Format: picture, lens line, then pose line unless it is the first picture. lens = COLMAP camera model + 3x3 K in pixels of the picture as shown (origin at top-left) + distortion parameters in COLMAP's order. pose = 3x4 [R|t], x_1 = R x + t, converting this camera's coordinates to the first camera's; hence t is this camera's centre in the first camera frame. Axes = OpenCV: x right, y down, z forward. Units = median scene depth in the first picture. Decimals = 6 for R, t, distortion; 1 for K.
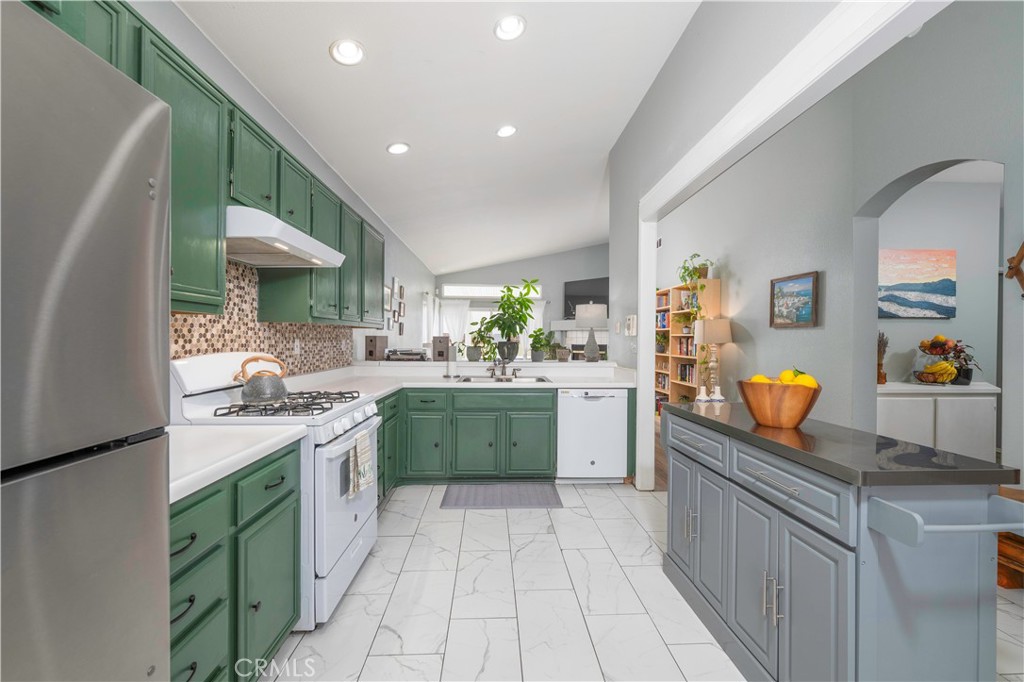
lens RADIAL K [[417.8, 0, 509.7], [0, 417.8, 340.3], [0, 0, 1]] dist [0.003602, 0.000263]
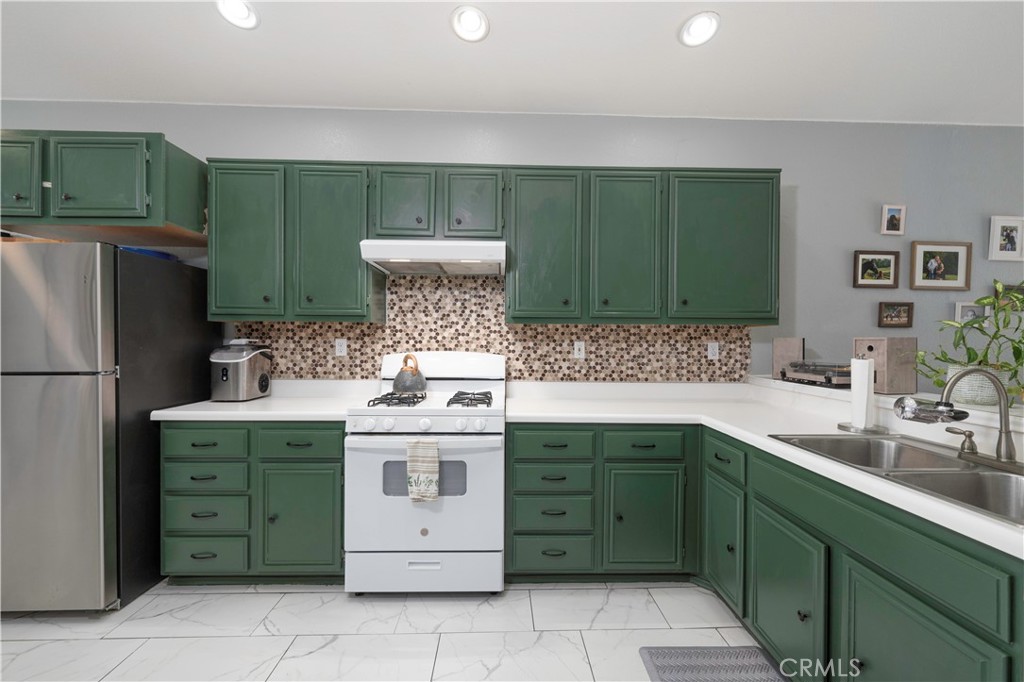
lens RADIAL K [[417.8, 0, 508.9], [0, 417.8, 341.5], [0, 0, 1]] dist [0.003602, 0.000263]
pose [[-0.005372, -0.002366, -0.999983, 0.522323], [-0.011405, 0.999932, -0.002304, 0.000577], [0.999921, 0.011393, -0.005398, 1.108238]]
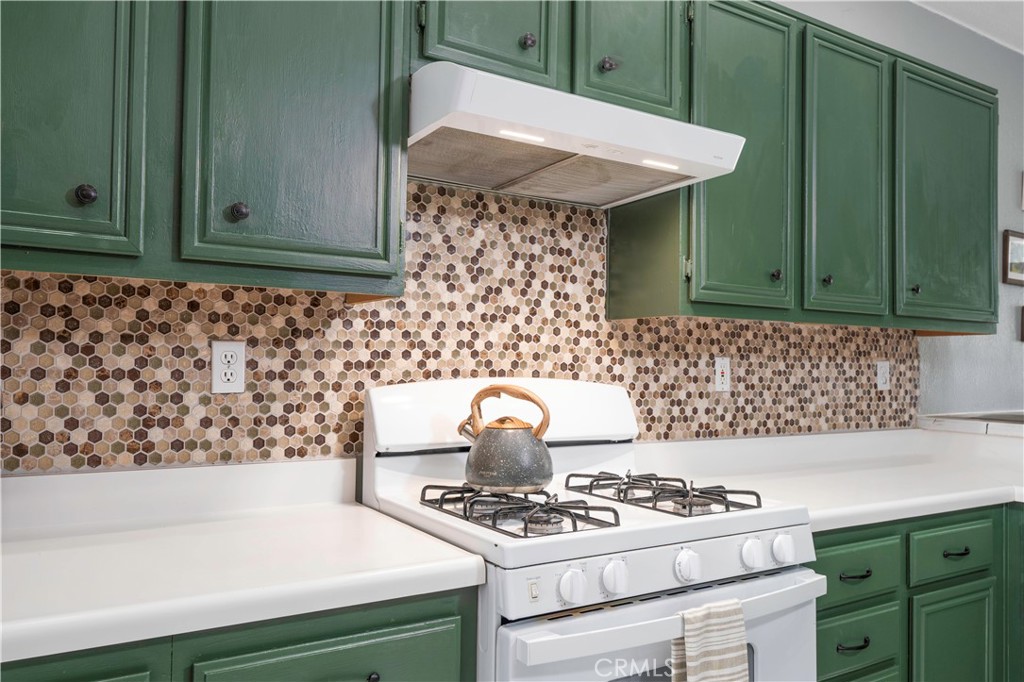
lens RADIAL K [[760.0, 0, 514.1], [0, 760.0, 344.2], [0, 0, 1]] dist [0.002017, 0.007158]
pose [[0.510226, -0.024084, -0.859703, 0.113153], [-0.013917, 0.999246, -0.036253, 0.019713], [0.859928, 0.030462, 0.509506, 0.498910]]
